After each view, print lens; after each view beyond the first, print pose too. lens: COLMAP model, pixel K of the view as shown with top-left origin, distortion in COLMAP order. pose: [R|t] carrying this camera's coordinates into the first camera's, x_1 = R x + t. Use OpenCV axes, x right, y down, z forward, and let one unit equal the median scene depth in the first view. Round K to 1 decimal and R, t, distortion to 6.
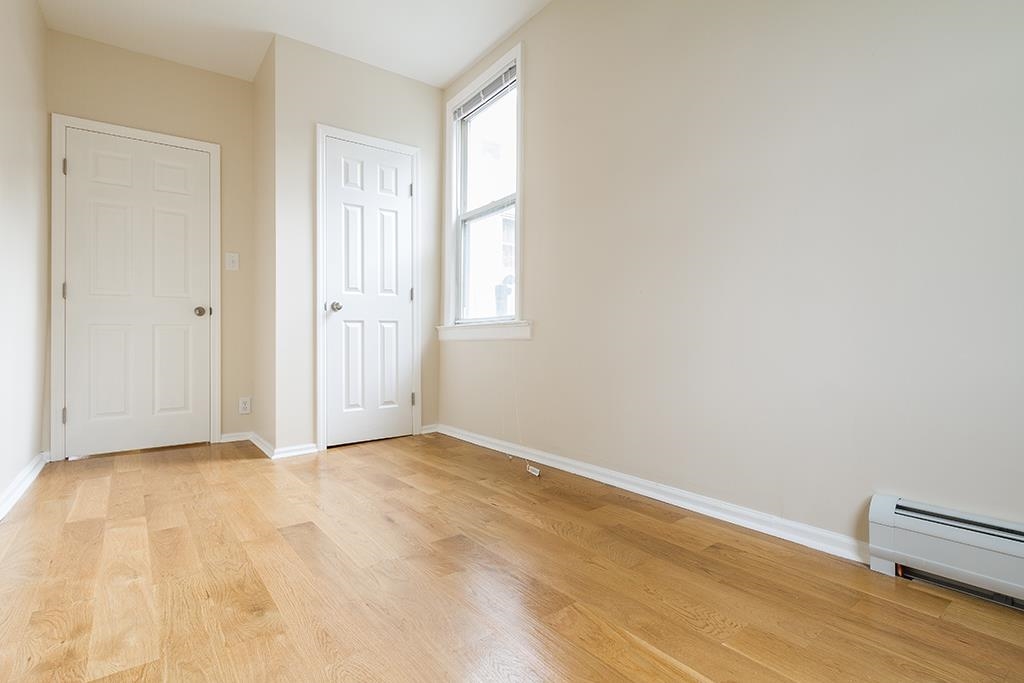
lens RADIAL K [[499.0, 0, 512.0], [0, 499.0, 341.5], [0, 0, 1]] dist [-0.001049, -0.000420]
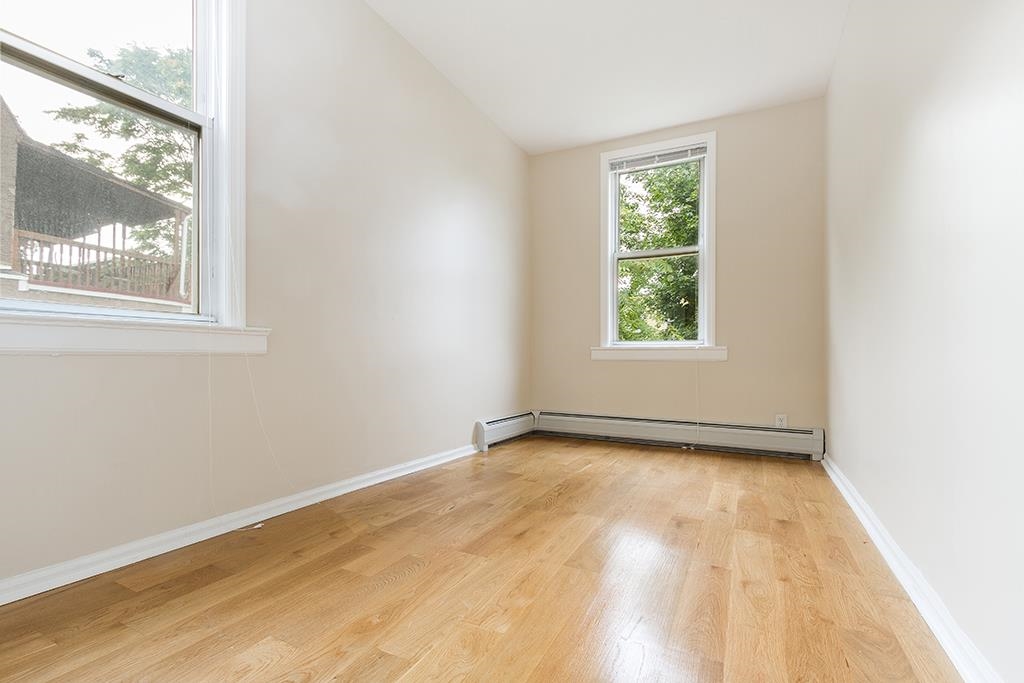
lens RADIAL K [[476.8, 0, 512.0], [0, 476.8, 341.5], [0, 0, 1]] dist [-0.000814, 0.000037]
pose [[-0.442386, 0.038708, 0.895989, -1.042553], [-0.000819, 0.999050, -0.043564, 0.009187], [-0.896824, -0.020007, -0.441934, 1.353778]]
